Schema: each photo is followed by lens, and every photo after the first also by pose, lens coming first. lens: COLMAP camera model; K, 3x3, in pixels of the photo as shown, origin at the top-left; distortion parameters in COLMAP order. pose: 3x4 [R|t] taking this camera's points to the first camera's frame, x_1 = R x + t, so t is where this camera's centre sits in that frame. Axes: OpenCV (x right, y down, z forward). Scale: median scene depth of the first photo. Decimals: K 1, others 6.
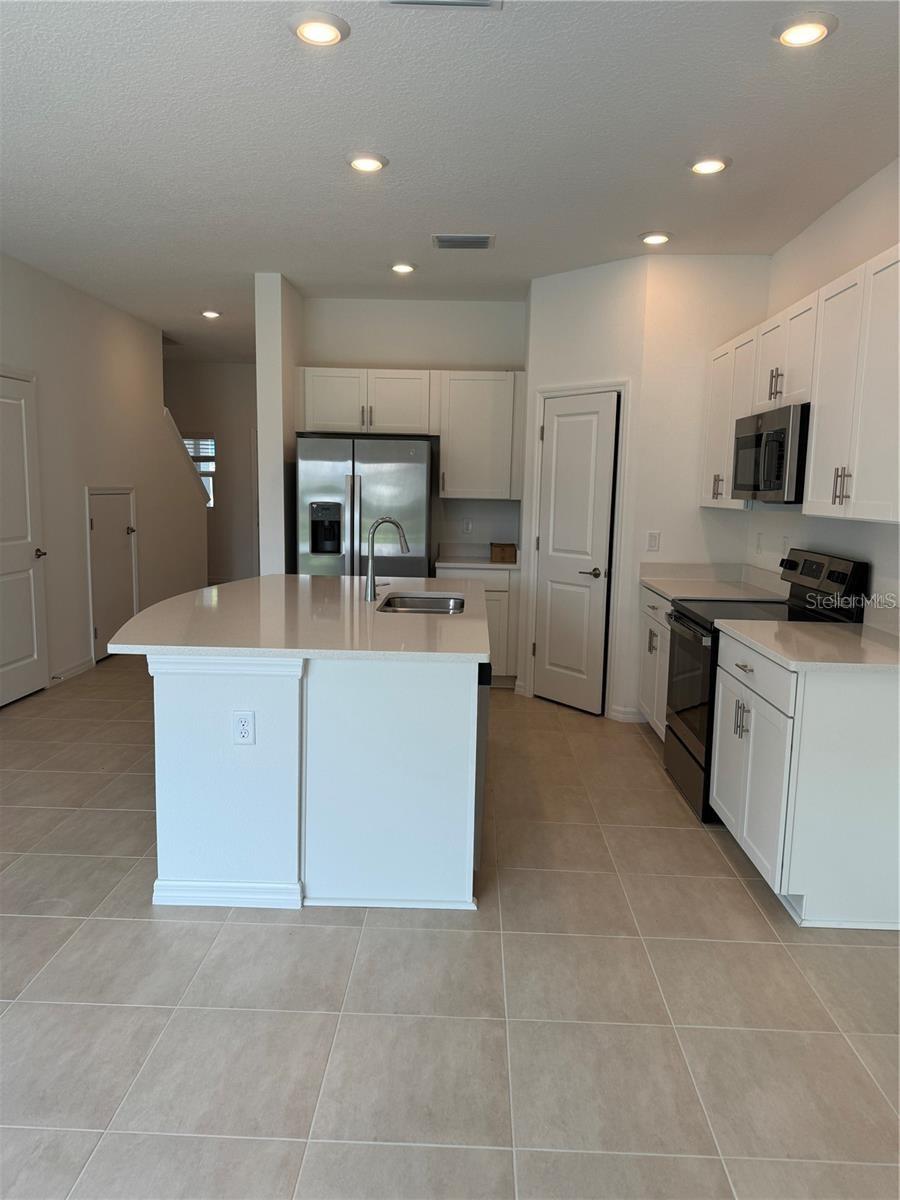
lens RADIAL K [[838.9, 0, 450.0], [0, 838.9, 600.0], [0, 0, 1]] dist [0.108066, -0.156633]
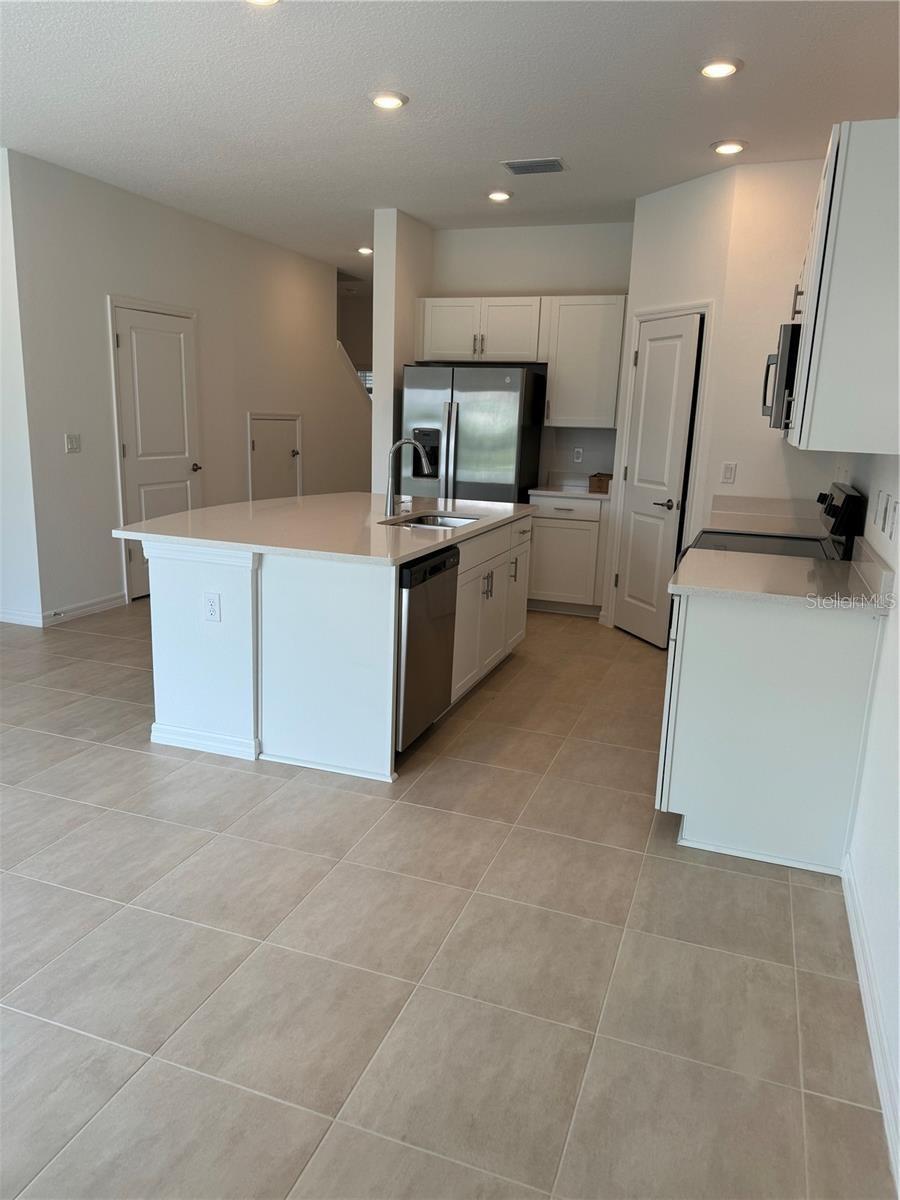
lens RADIAL K [[839.3, 0, 450.0], [0, 839.3, 600.0], [0, 0, 1]] dist [0.172595, -0.294530]
pose [[0.948506, 0.079376, -0.306651, 0.229631], [-0.056915, 0.995045, 0.081522, 0.011677], [0.311603, -0.059871, 0.948324, -0.022204]]
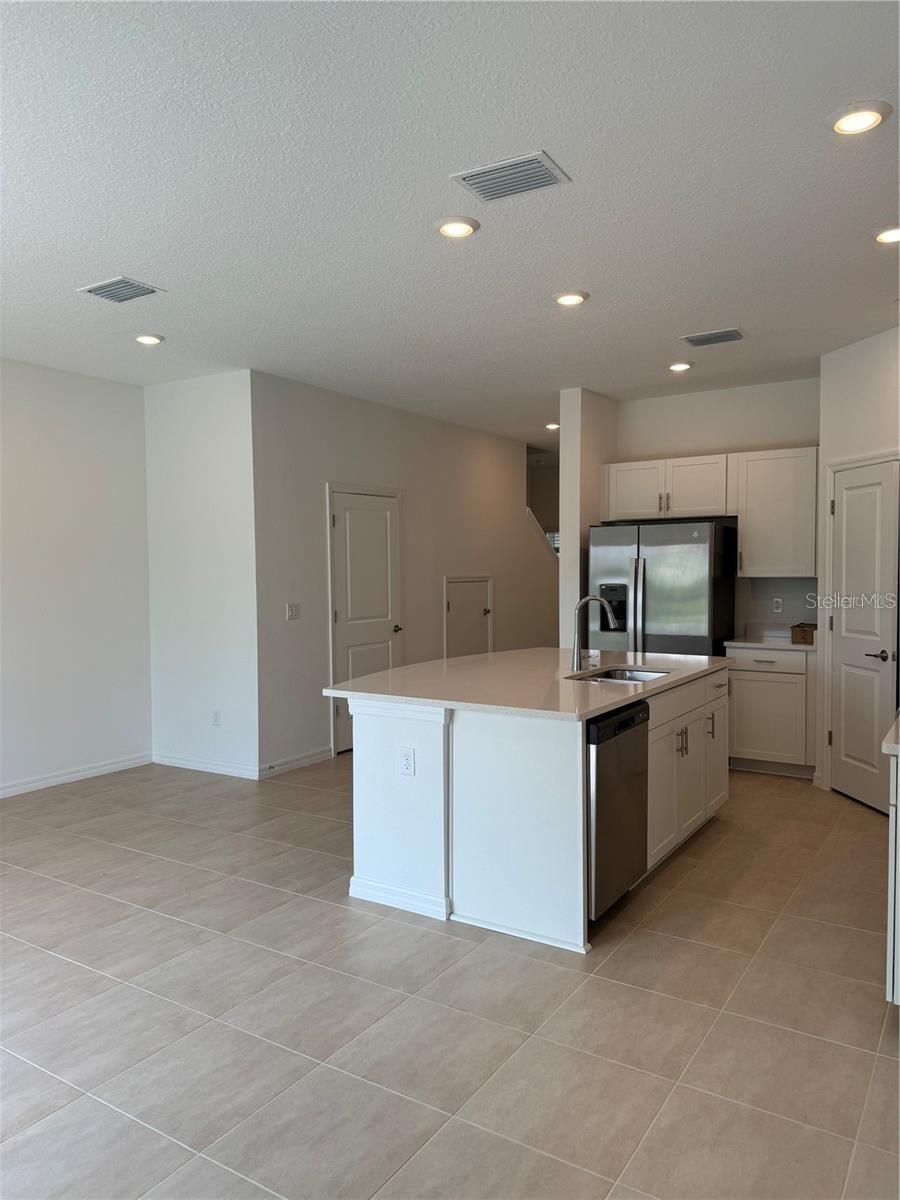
lens RADIAL K [[842.6, 0, 450.0], [0, 842.6, 600.0], [0, 0, 1]] dist [0.104893, -0.139943]
pose [[0.855614, -0.007177, -0.517564, 0.237753], [-0.045216, 0.995045, -0.088547, 0.010436], [0.515635, 0.099164, 0.851050, -0.032555]]
